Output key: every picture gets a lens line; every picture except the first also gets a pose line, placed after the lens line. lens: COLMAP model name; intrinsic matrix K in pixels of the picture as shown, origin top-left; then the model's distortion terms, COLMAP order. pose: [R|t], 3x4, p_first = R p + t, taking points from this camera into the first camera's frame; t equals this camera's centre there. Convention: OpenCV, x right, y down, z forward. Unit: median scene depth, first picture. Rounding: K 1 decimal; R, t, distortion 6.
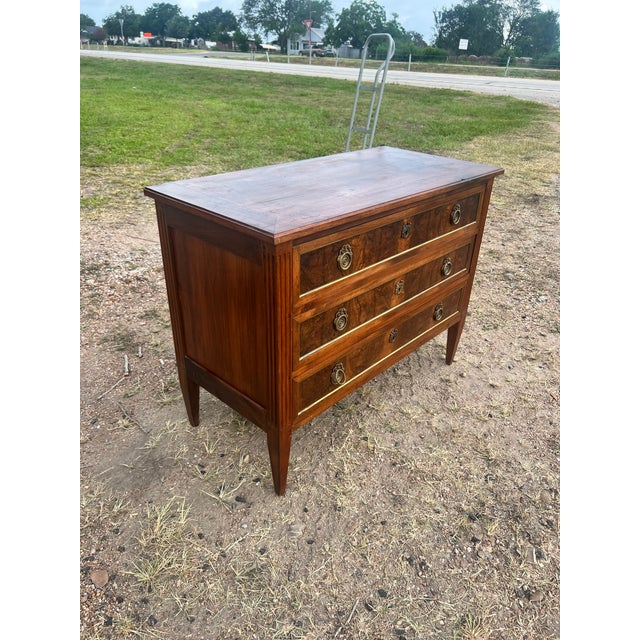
lens RADIAL K [[490.2, 0, 322.0], [0, 490.2, 322.5], [0, 0, 1]] dist [0.038815, -0.058932]
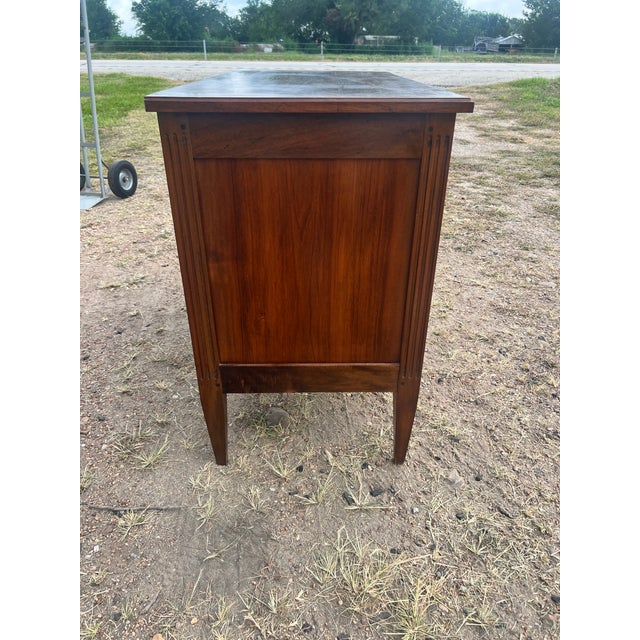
lens RADIAL K [[490.2, 0, 322.0], [0, 490.2, 322.5], [0, 0, 1]] dist [0.038815, -0.058932]
pose [[0.724596, -0.359919, 0.587723, -0.622403], [0.349171, 0.926964, 0.137180, -0.031622], [-0.594172, 0.105815, 0.797348, 0.417576]]
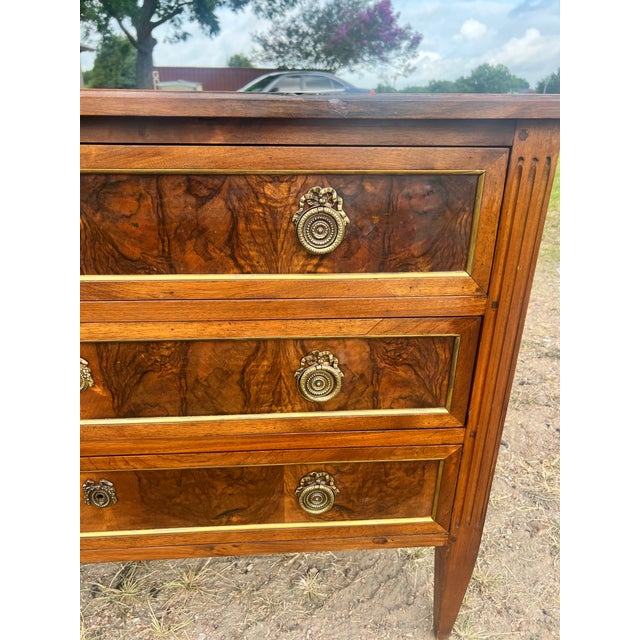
lens RADIAL K [[490.2, 0, 322.0], [0, 490.2, 322.5], [0, 0, 1]] dist [0.038815, -0.058932]
pose [[0.724631, 0.259669, -0.638343, 0.573797], [-0.321556, 0.946678, 0.020074, -0.194798], [0.609518, 0.190716, 0.769490, 0.910934]]
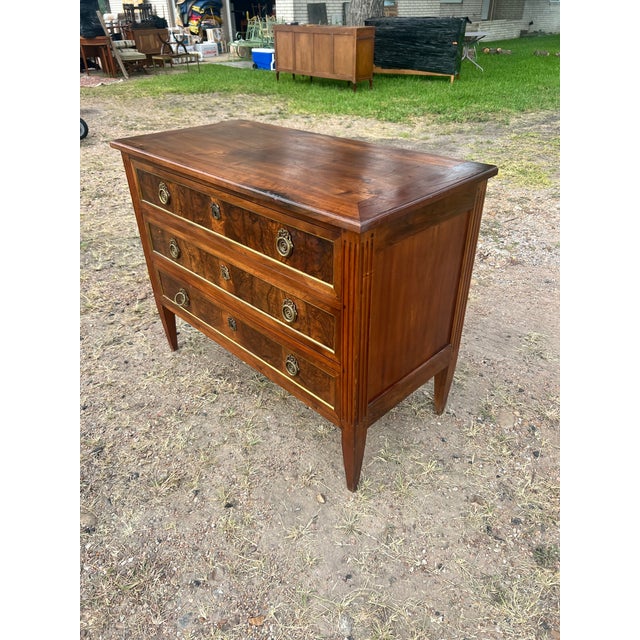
lens RADIAL K [[488.5, 0, 315.7], [0, 488.5, 321.8], [0, 0, 1]] dist [0.045173, -0.061652]
pose [[-0.062694, 0.501296, -0.863001, 1.102734], [-0.465715, 0.750093, 0.469543, -0.574973], [0.882711, 0.431350, 0.186435, 1.129209]]
